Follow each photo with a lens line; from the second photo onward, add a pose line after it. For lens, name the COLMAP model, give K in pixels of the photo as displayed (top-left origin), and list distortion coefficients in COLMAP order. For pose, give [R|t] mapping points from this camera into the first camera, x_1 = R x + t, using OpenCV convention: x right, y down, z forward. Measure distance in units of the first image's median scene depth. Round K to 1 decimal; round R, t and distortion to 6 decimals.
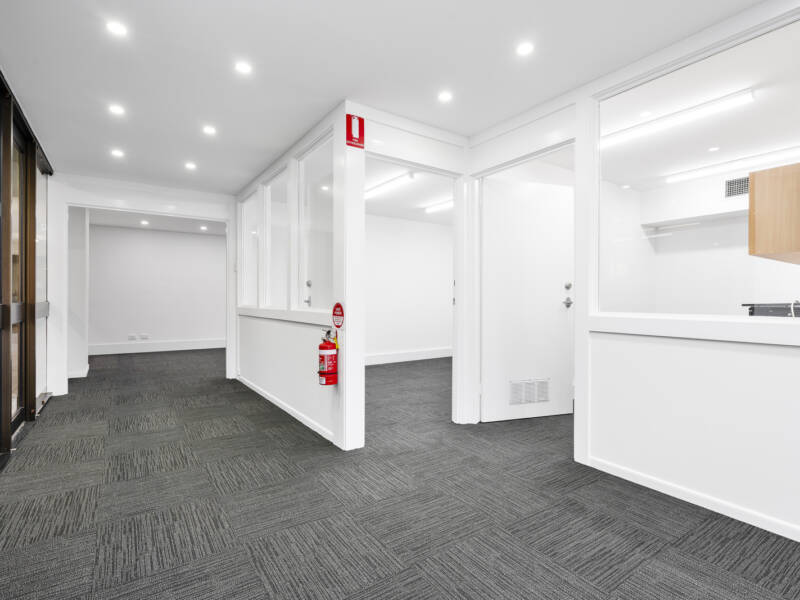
lens RADIAL K [[406.9, 0, 400.0], [0, 406.9, 300.0], [0, 0, 1]] dist [-0.004524, -0.001203]
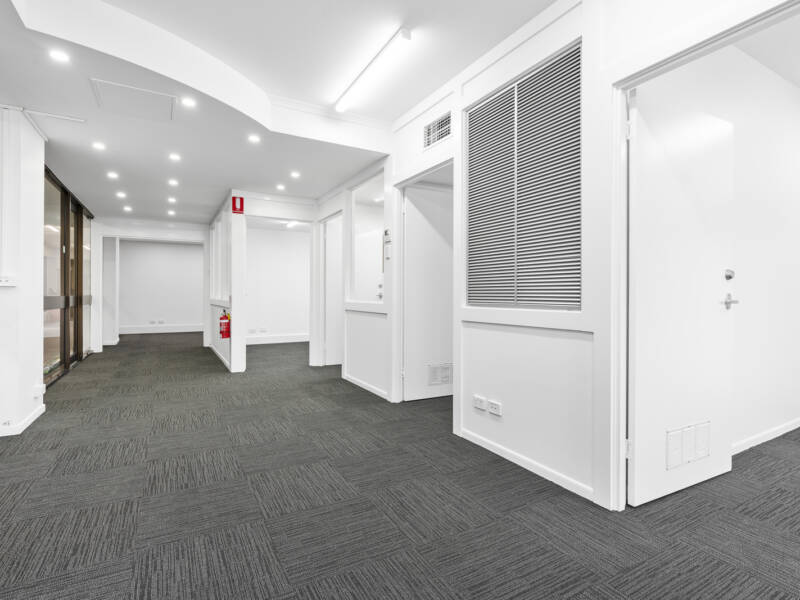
lens RADIAL K [[410.7, 0, 399.5], [0, 410.7, 294.4], [0, 0, 1]] dist [-0.002722, -0.000168]
pose [[0.996208, 0.000136, -0.086998, 0.798386], [-0.000316, 0.999998, -0.002061, 0.006916], [0.086997, 0.002081, 0.996206, -0.836087]]
